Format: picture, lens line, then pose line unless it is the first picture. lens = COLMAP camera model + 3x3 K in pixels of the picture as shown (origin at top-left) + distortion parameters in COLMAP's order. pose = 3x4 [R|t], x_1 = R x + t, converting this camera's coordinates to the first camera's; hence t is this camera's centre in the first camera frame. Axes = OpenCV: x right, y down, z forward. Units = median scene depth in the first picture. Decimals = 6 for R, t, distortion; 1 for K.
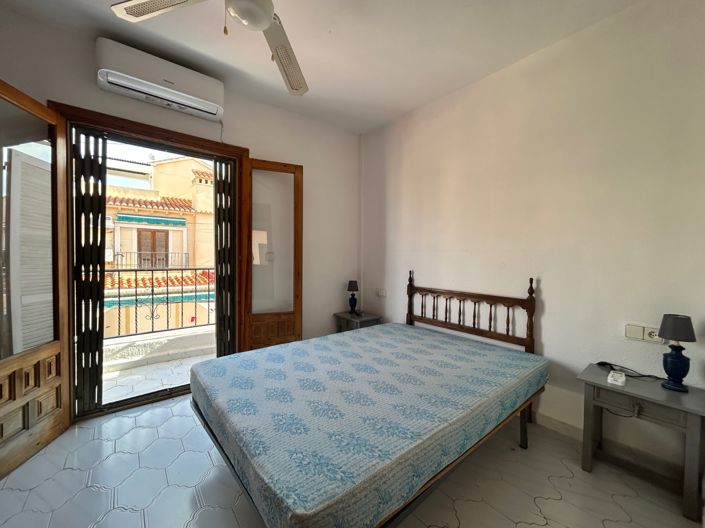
lens RADIAL K [[283.4, 0, 351.4], [0, 283.4, 263.2], [0, 0, 1]] dist [-0.001772, -0.000036]
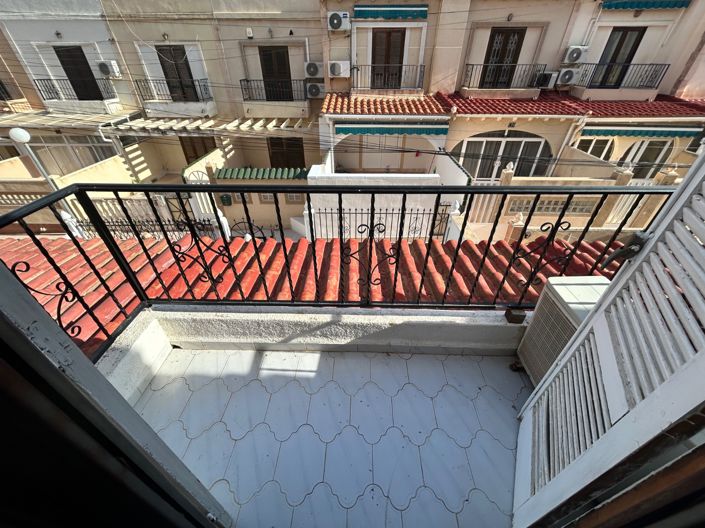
lens RADIAL K [[283.4, 0, 351.3], [0, 283.4, 263.7], [0, 0, 1]] dist [-0.001772, -0.000036]
pose [[0.756111, 0.372635, -0.537995, -0.114538], [-0.005642, 0.825746, 0.564013, -0.023286], [0.654419, -0.423422, 0.626459, 0.163905]]
